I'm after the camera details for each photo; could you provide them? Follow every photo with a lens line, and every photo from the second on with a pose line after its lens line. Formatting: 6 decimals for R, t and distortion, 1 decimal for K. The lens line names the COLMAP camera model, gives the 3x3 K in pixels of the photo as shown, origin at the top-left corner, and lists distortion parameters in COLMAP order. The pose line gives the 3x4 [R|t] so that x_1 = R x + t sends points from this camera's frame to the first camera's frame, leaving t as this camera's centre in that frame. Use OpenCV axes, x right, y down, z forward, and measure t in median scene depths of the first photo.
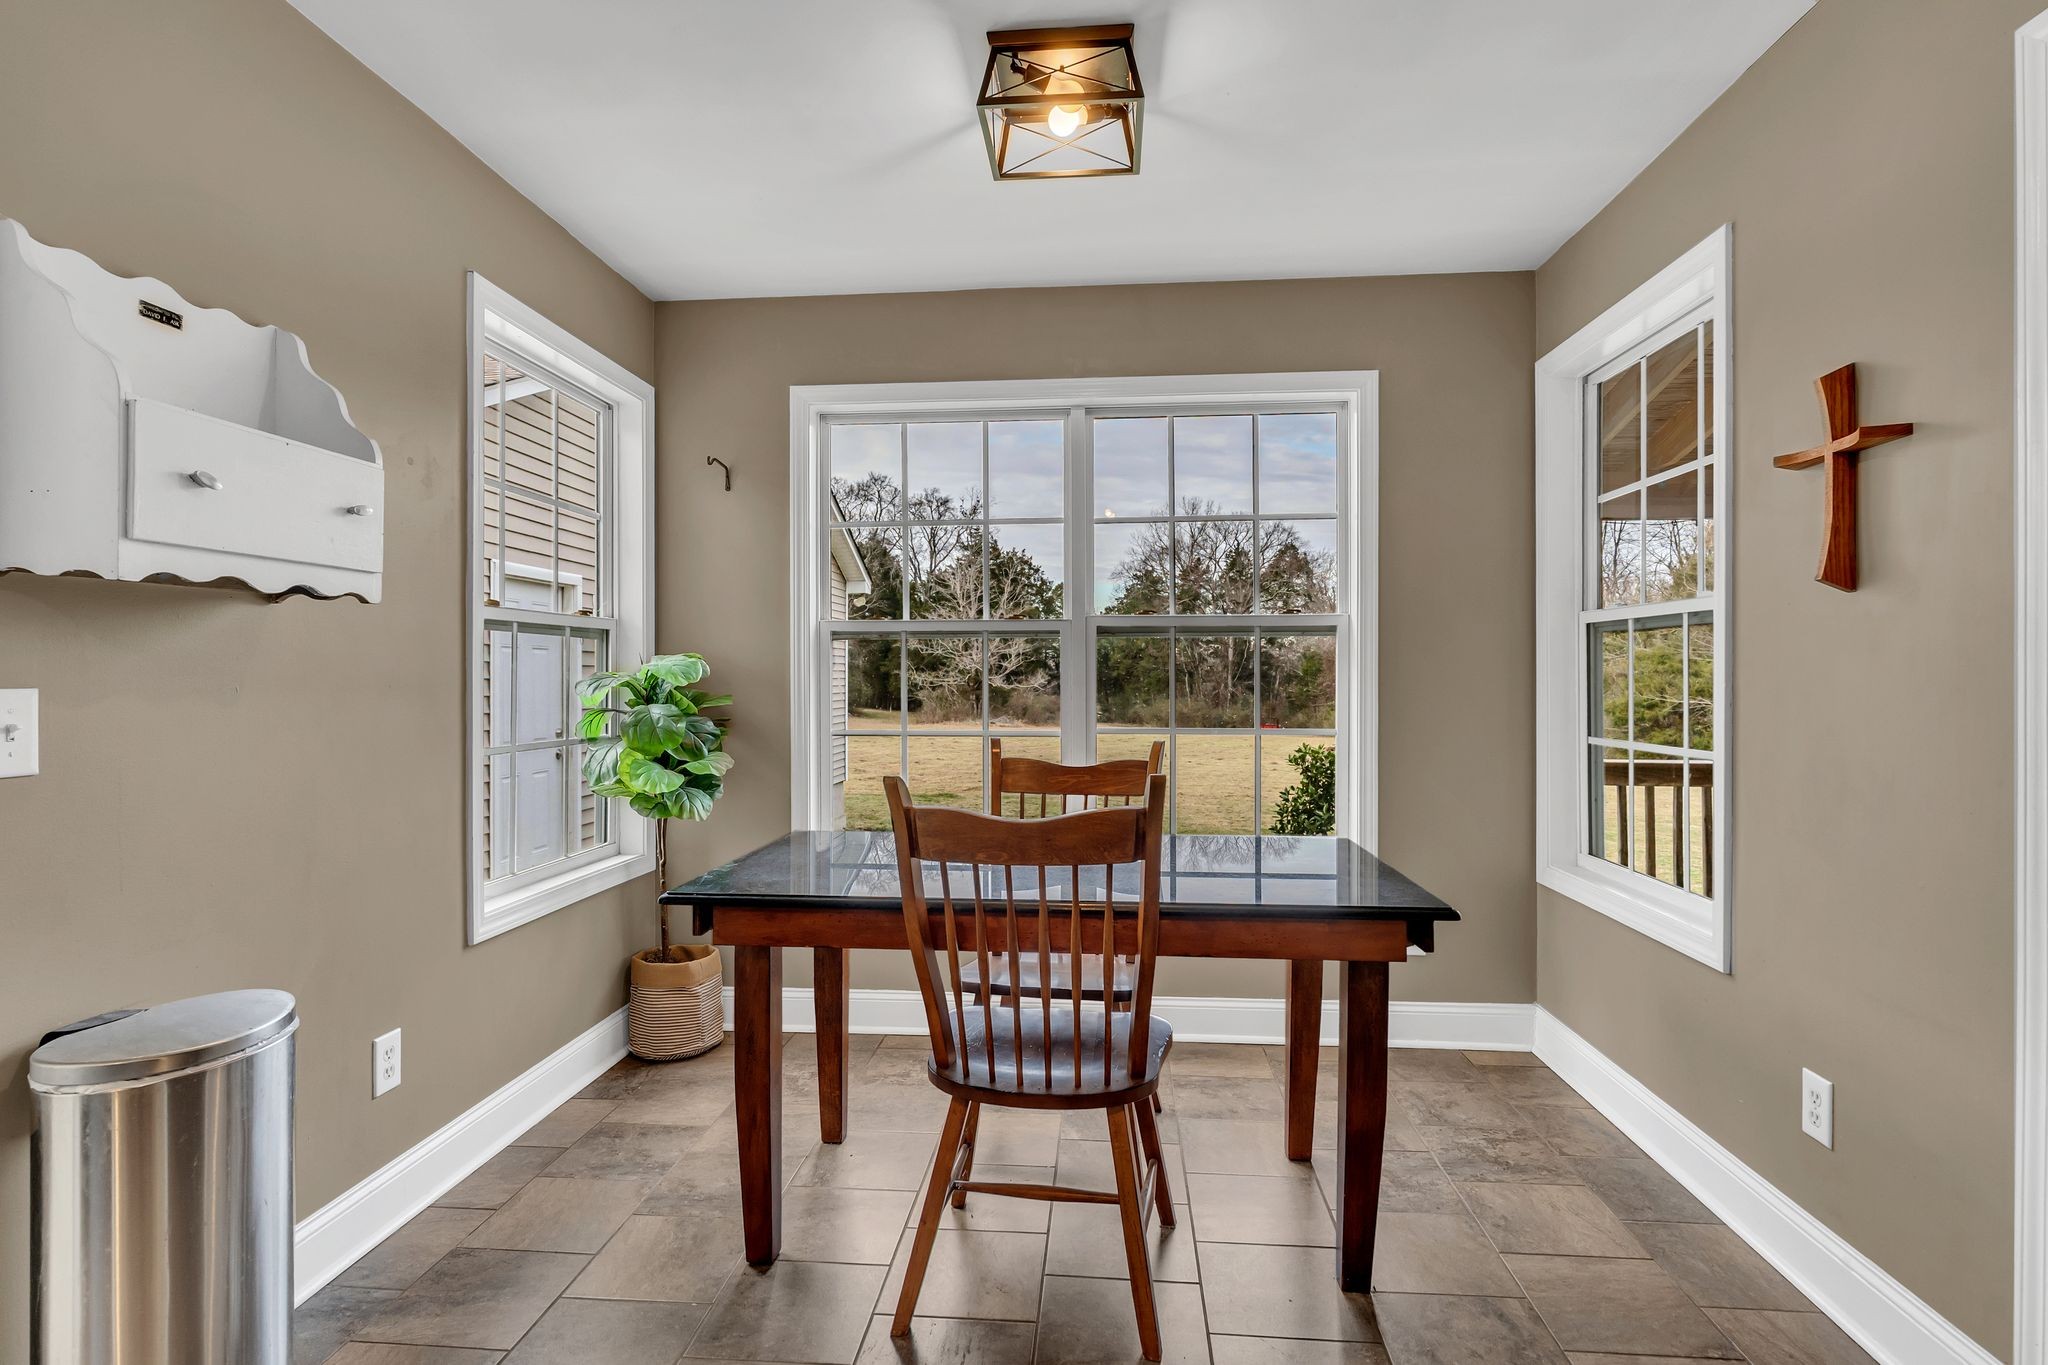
lens RADIAL K [[1062.1, 0, 1020.6], [0, 1062.1, 671.0], [0, 0, 1]] dist [-0.003621, 0.045286]
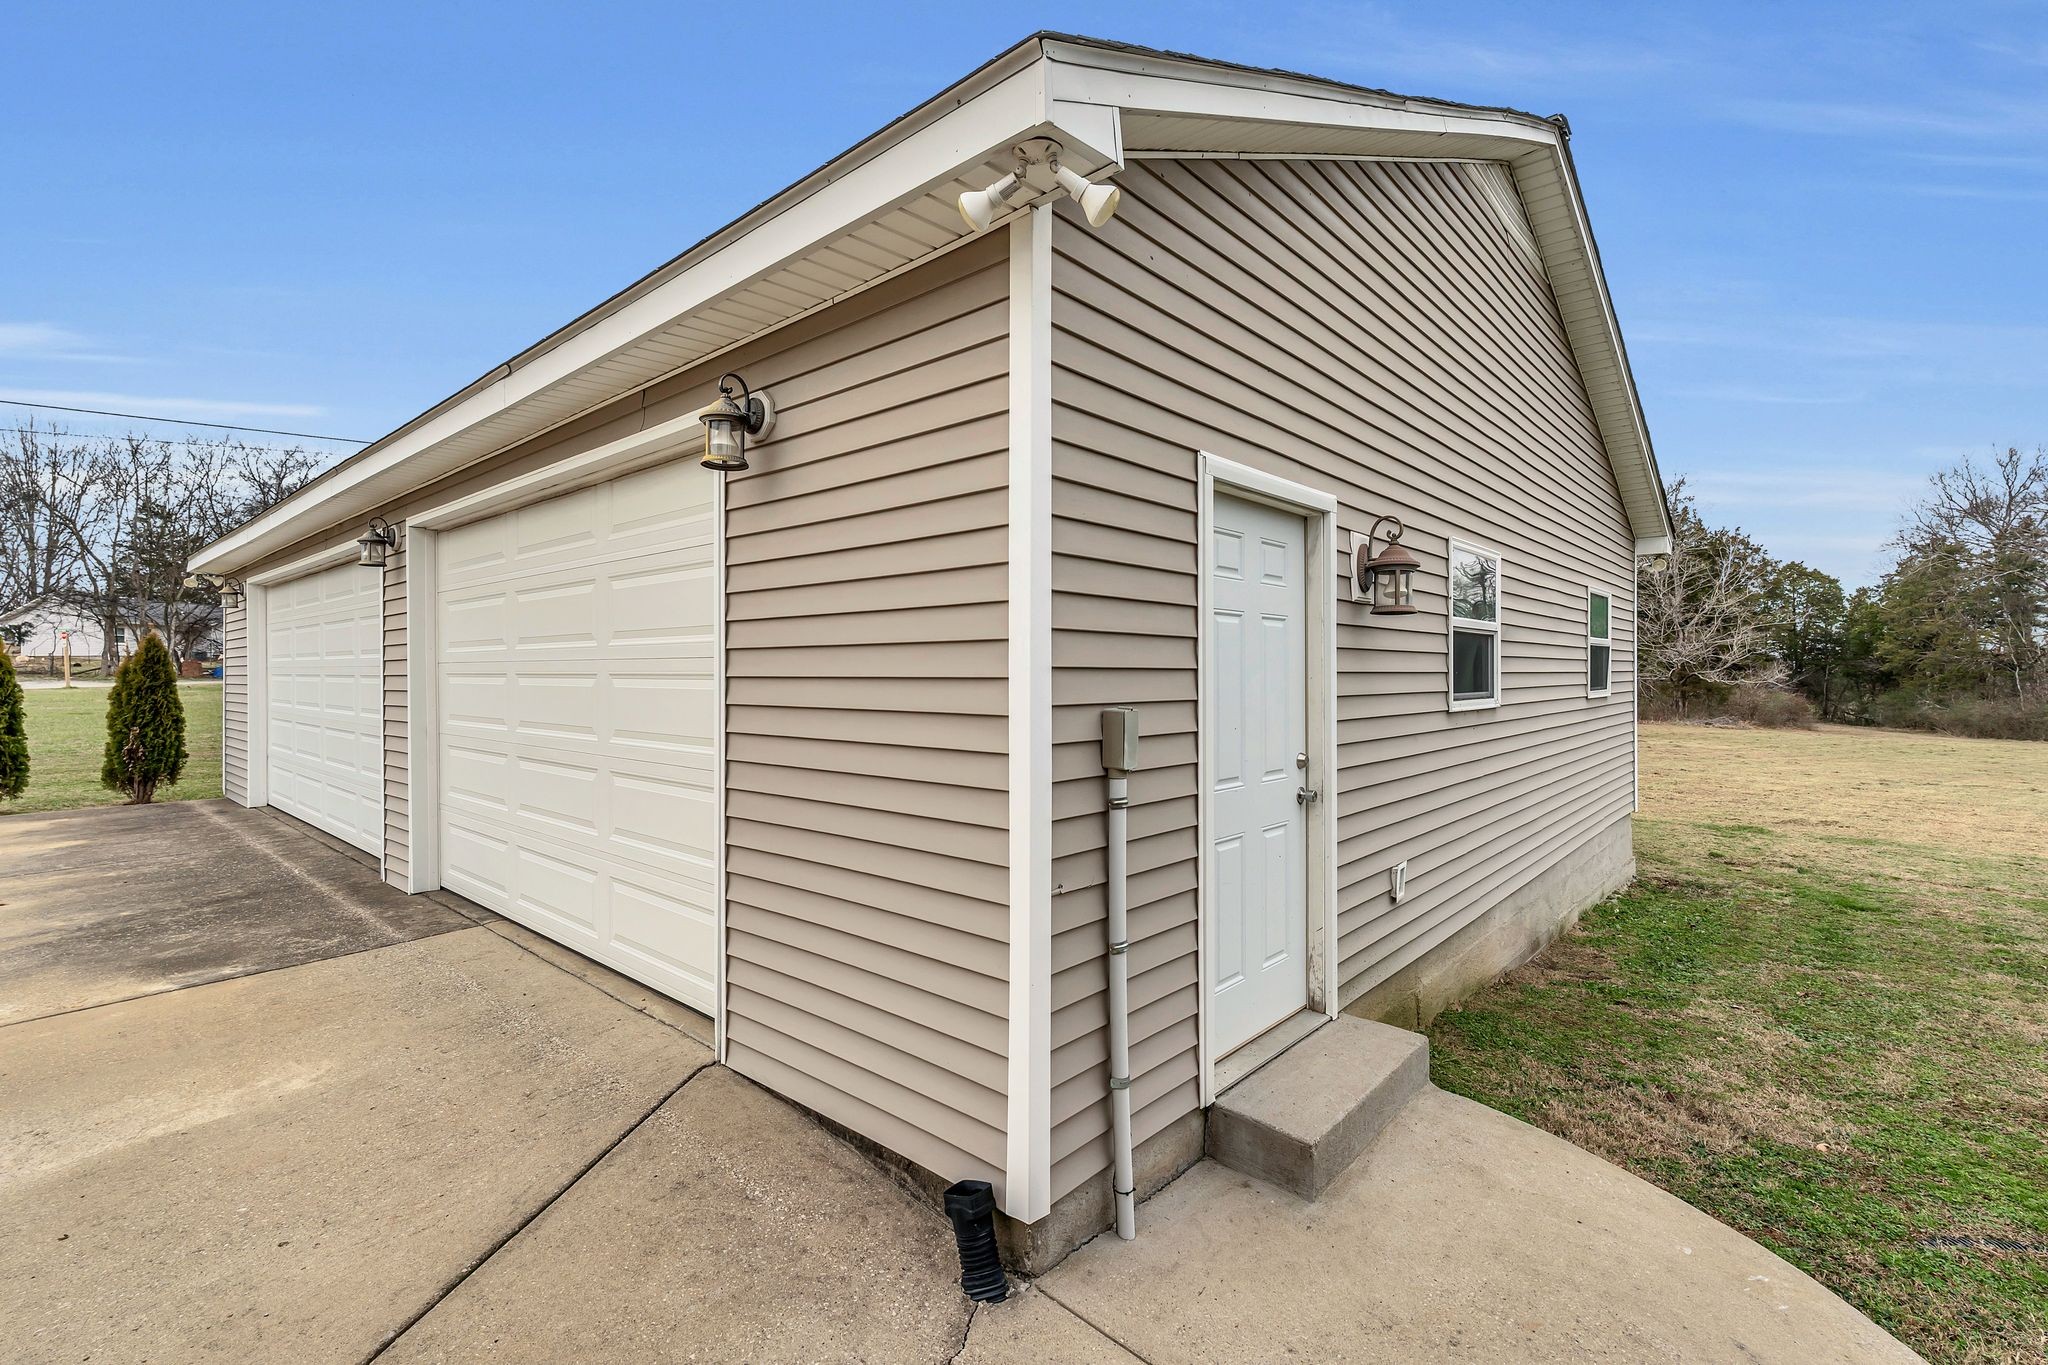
lens RADIAL K [[909.0, 0, 1021.1], [0, 909.0, 676.3], [0, 0, 1]] dist [-0.003658, -0.000014]
pose [[0.798637, 0.001419, -0.601811, -0.586394], [0.004704, 0.999952, 0.008600, 0.015274], [0.601794, -0.009699, 0.798592, 1.110457]]
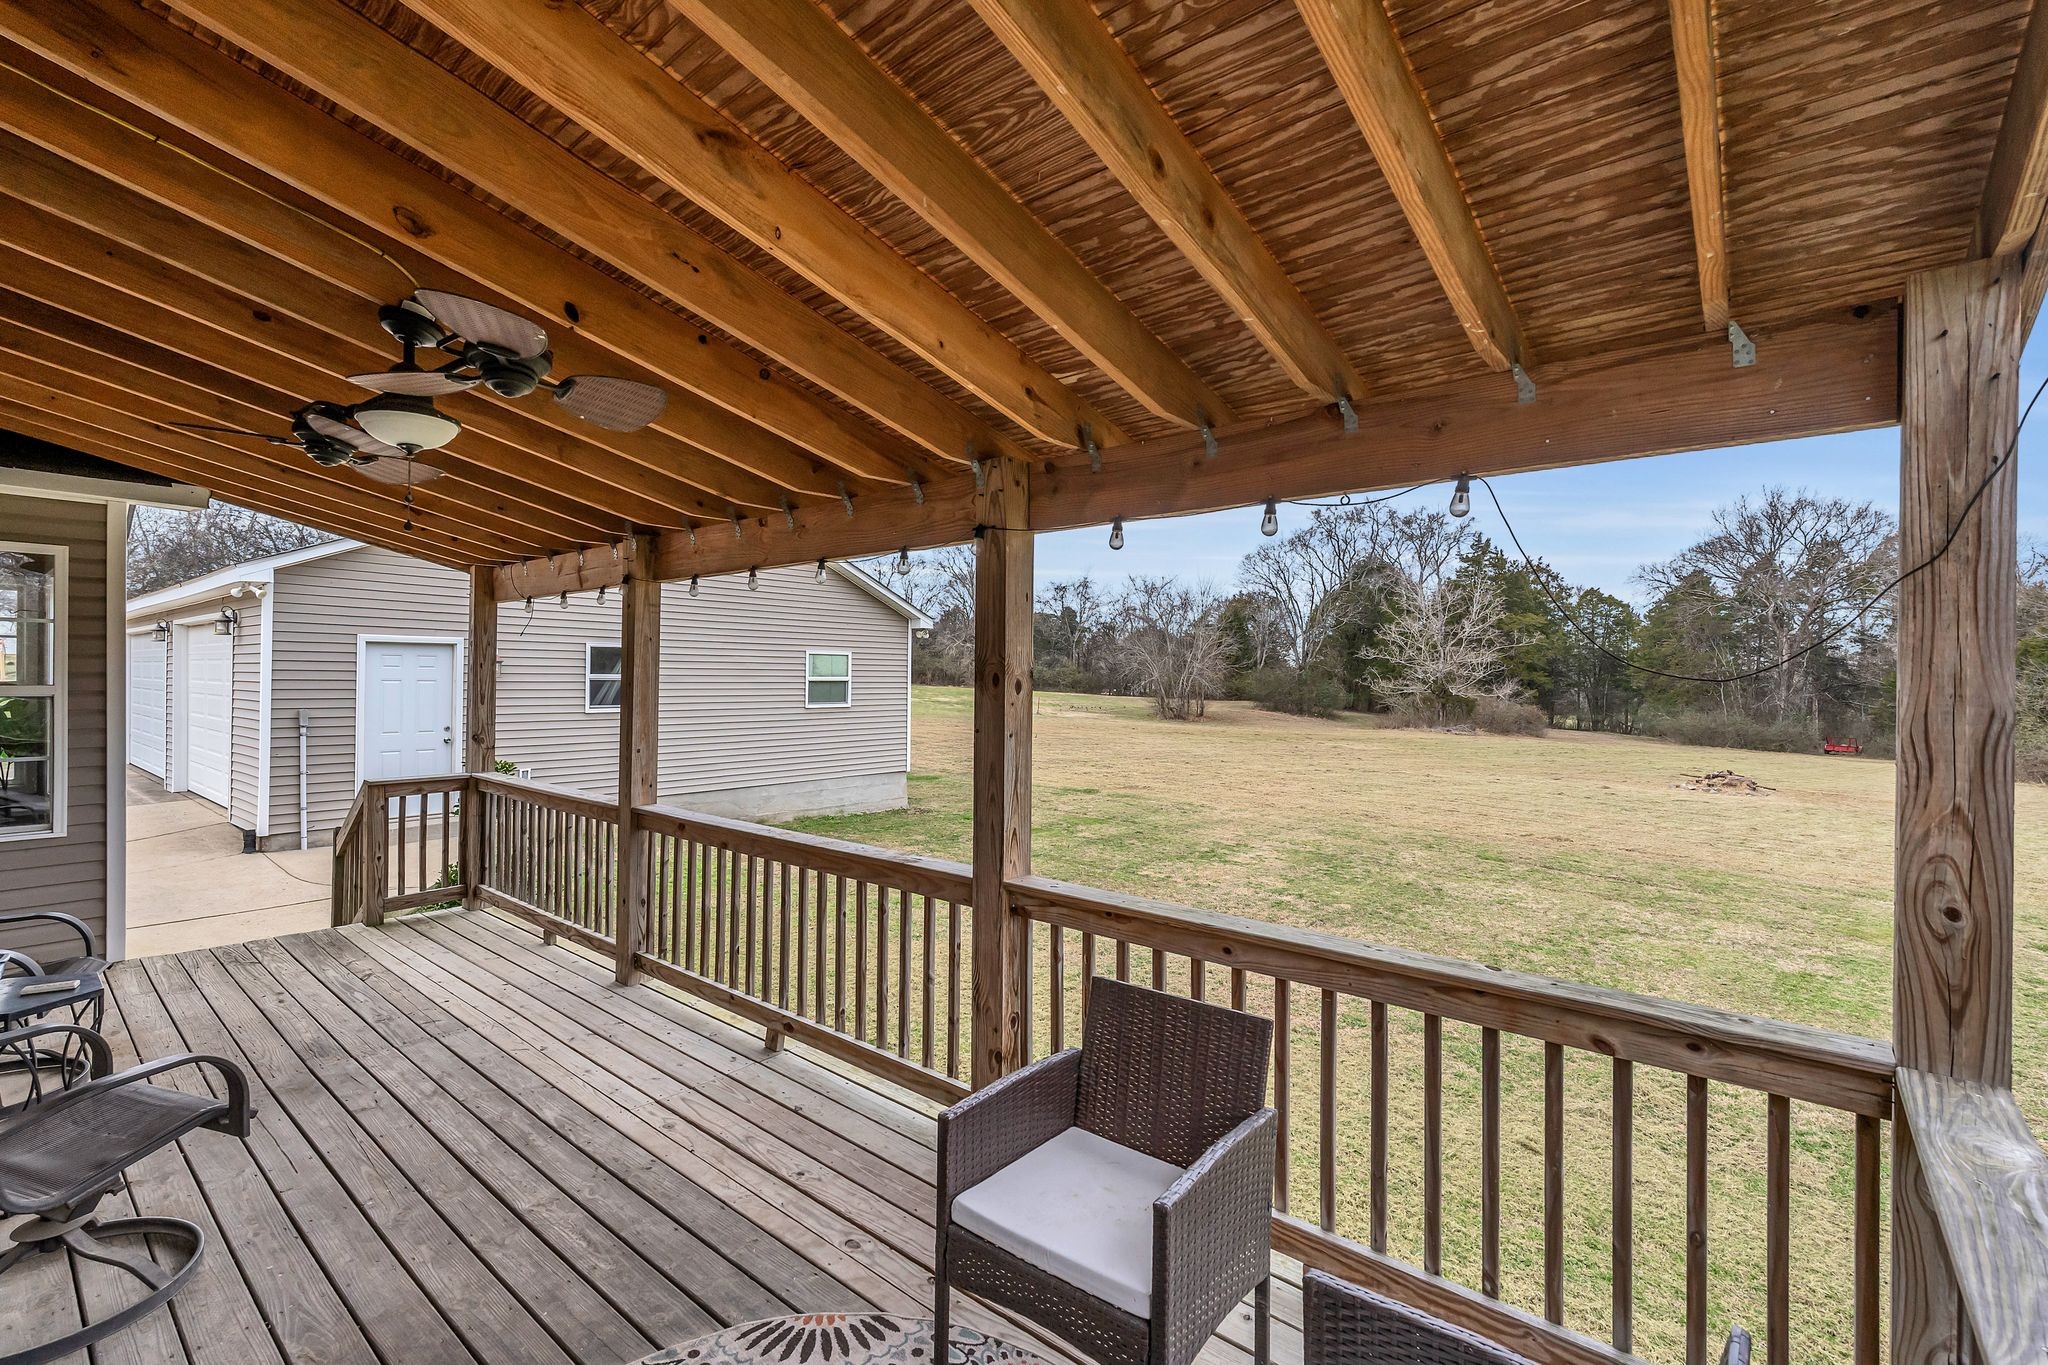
lens RADIAL K [[904.7, 0, 999.5], [0, 904.7, 666.9], [0, 0, 1]] dist [-0.003261, 0.000107]
pose [[0.817372, 0.005154, -0.576087, 2.716308], [-0.009484, 0.999945, -0.004510, -0.101745], [0.576032, 0.009150, 0.817376, 0.666256]]
